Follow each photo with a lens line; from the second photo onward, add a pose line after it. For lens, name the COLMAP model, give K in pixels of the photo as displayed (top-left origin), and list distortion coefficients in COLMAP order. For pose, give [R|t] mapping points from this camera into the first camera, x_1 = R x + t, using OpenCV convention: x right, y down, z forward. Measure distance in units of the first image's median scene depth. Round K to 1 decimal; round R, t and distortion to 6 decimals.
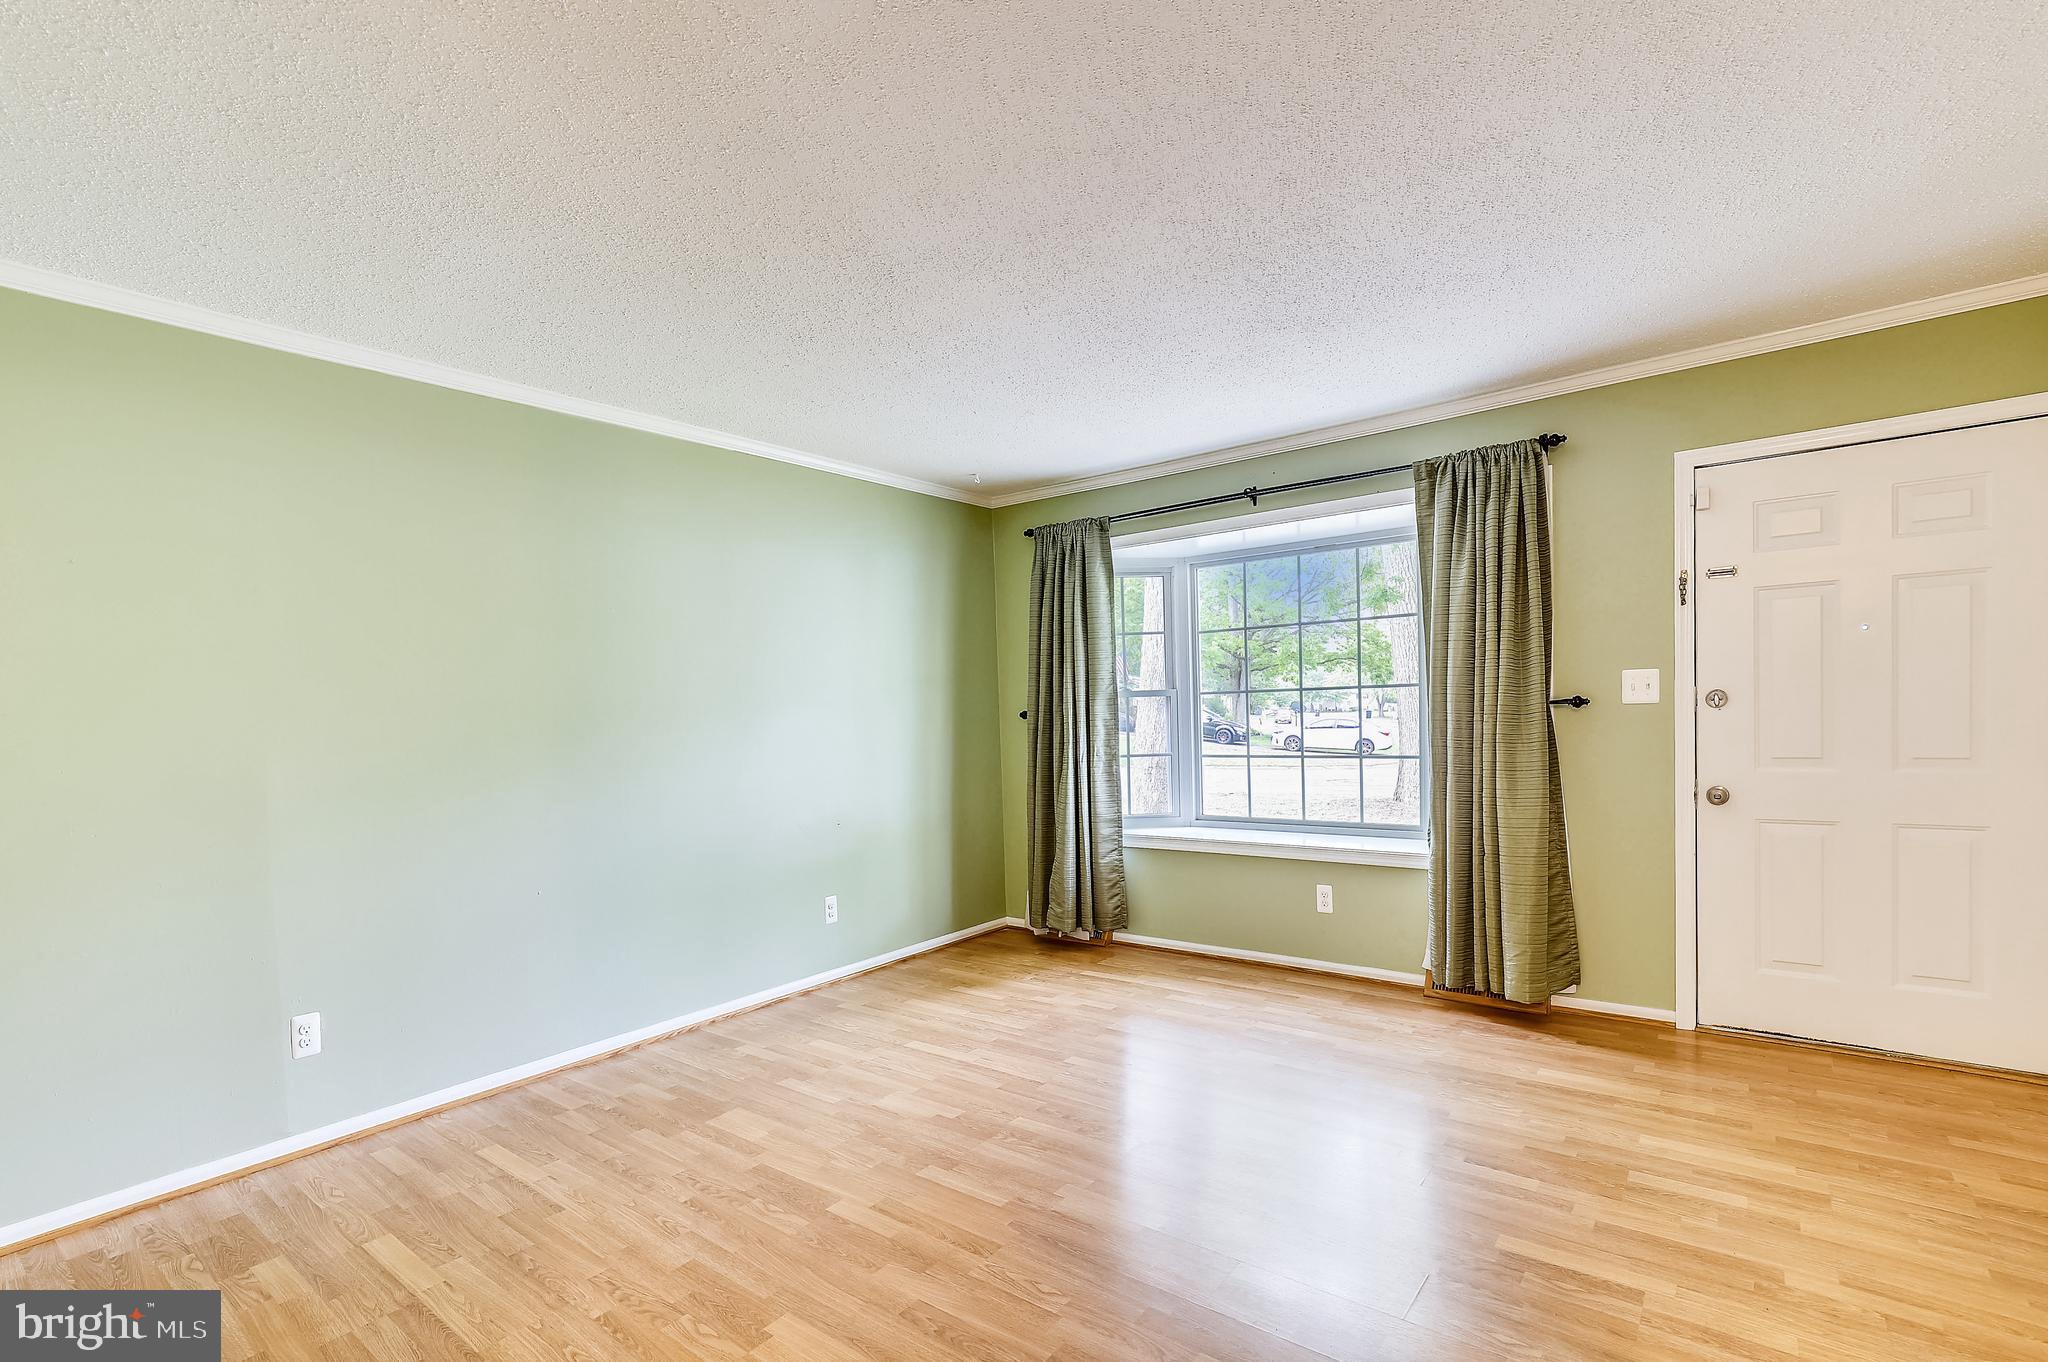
lens RADIAL K [[912.8, 0, 1023.2], [0, 912.8, 739.7], [0, 0, 1]] dist [-0.000459, 0.021471]
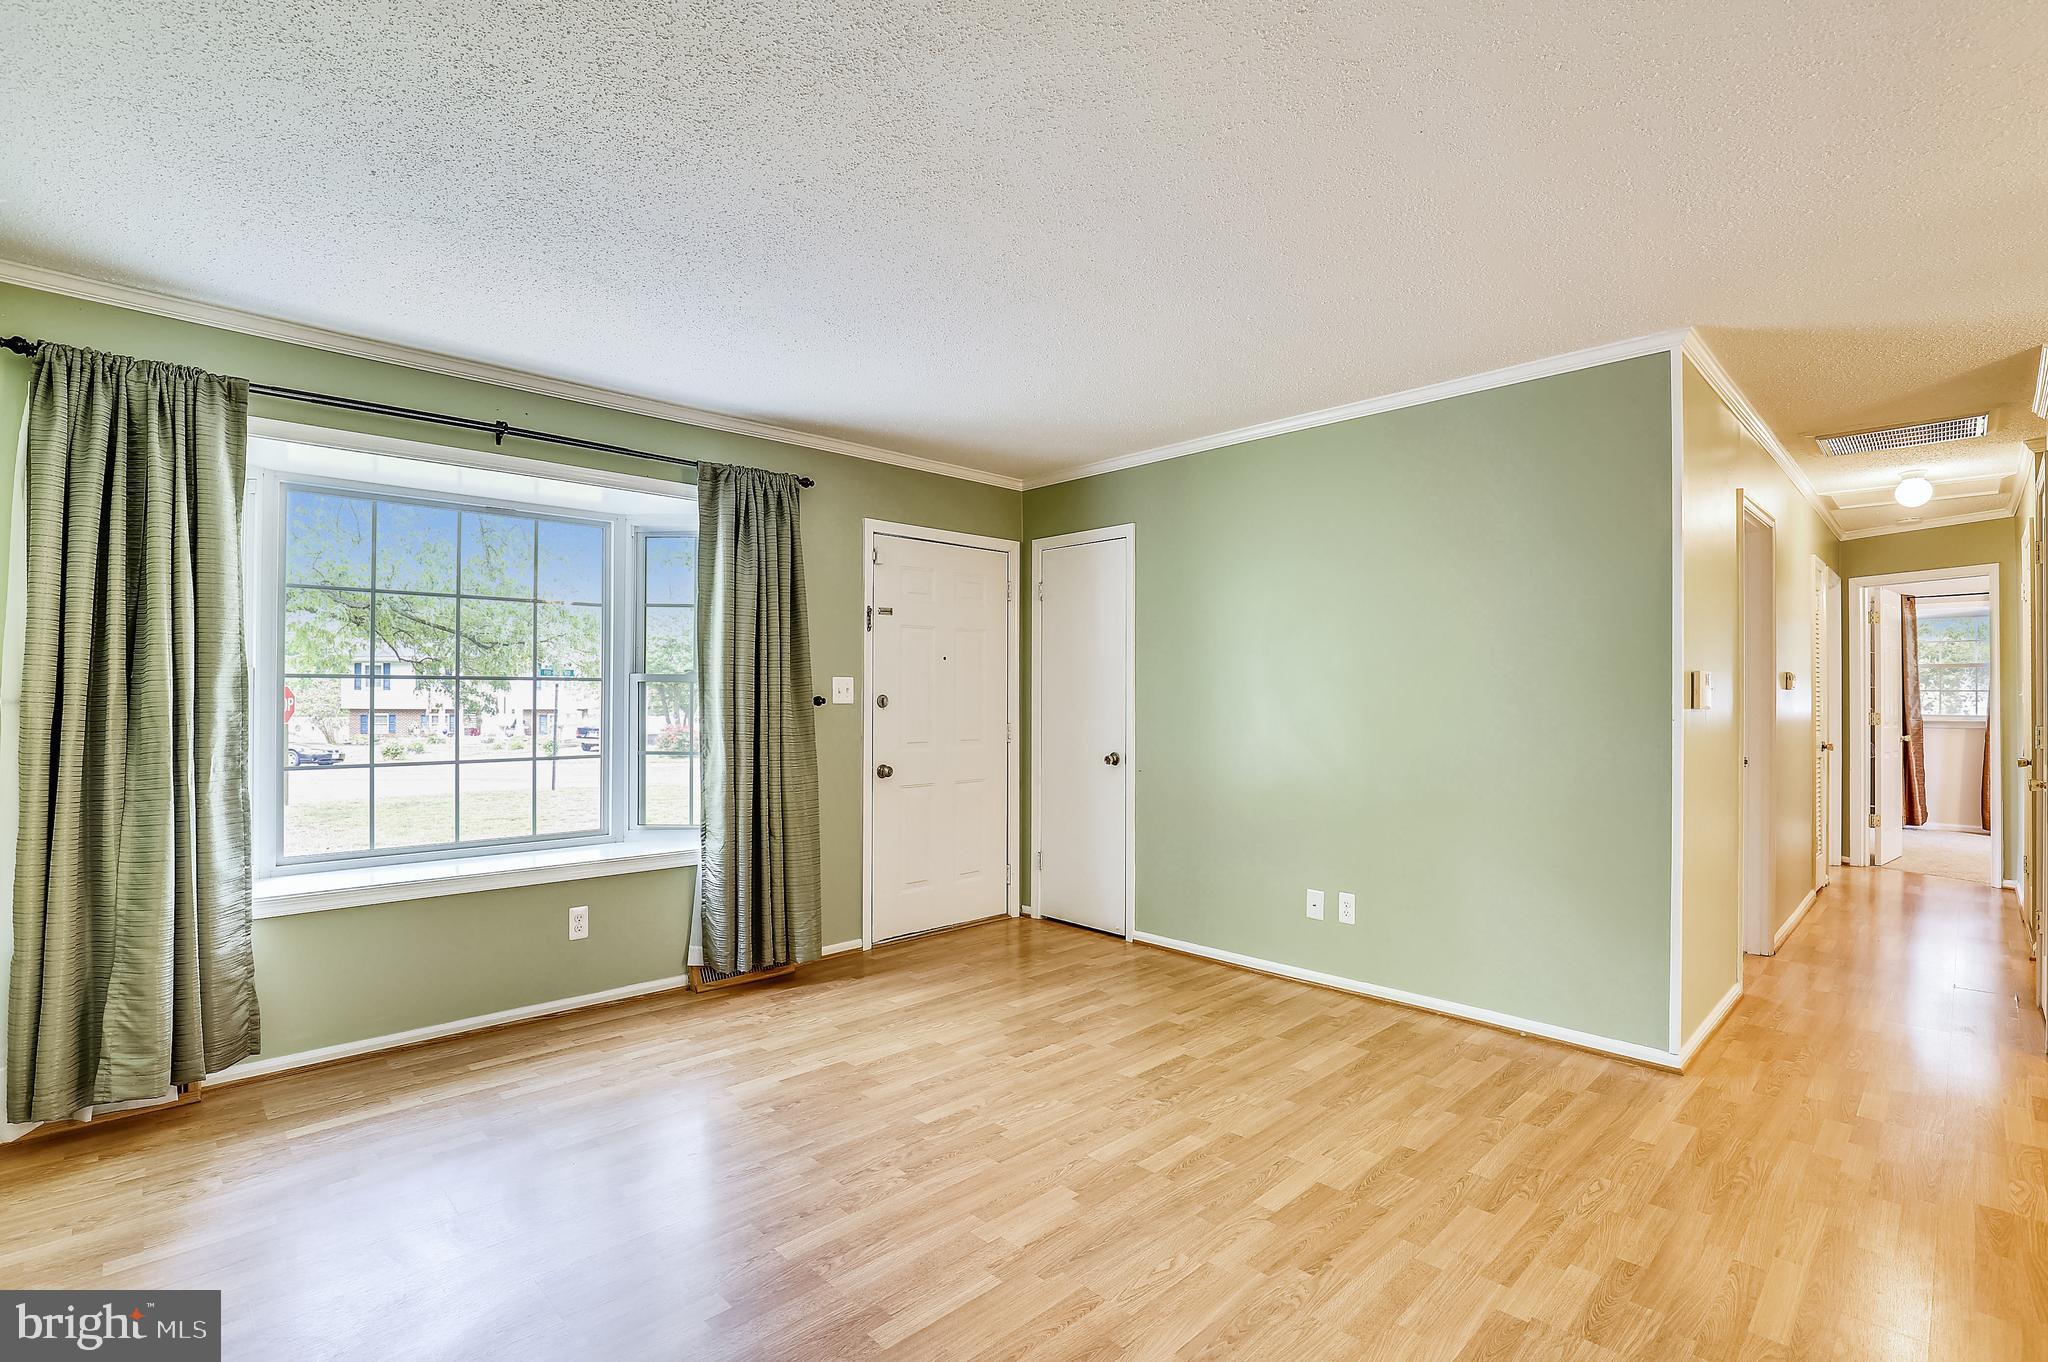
lens RADIAL K [[935.2, 0, 1022.2], [0, 935.2, 689.3], [0, 0, 1]] dist [-0.002392, -0.000081]
pose [[0.187980, 0.038308, 0.981426, -0.524124], [0.024629, 0.998741, -0.043701, 0.003796], [-0.981864, 0.032386, 0.186799, 0.471892]]
